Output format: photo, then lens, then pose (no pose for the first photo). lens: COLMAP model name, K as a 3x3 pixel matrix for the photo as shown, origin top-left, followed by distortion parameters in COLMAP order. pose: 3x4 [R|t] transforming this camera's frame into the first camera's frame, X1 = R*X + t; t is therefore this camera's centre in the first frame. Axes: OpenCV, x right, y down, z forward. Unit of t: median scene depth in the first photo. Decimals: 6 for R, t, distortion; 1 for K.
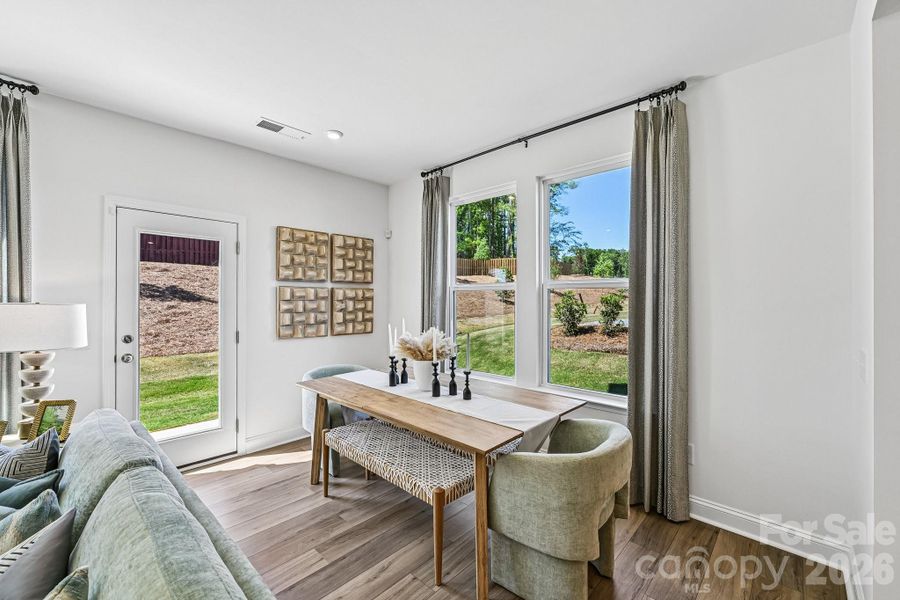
lens RADIAL K [[366.3, 0, 451.5], [0, 366.3, 300.9], [0, 0, 1]] dist [-0.001808, 0.000287]
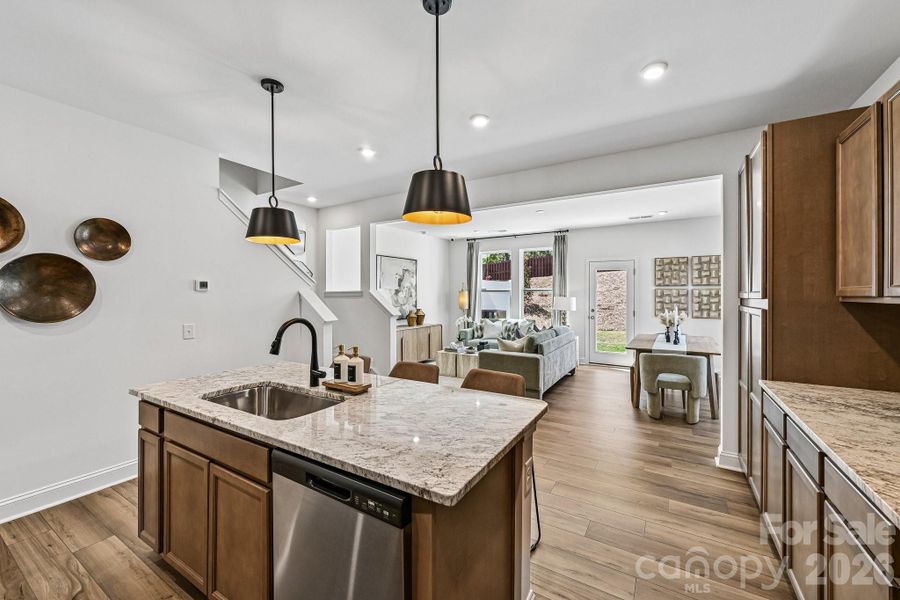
lens RADIAL K [[366.3, 0, 443.3], [0, 366.3, 292.5], [0, 0, 1]] dist [-0.001808, 0.000287]
pose [[0.194455, -0.001812, -0.980910, 1.142995], [-0.003057, 0.999992, -0.002453, -0.012844], [0.980907, 0.003475, 0.194448, -0.448658]]
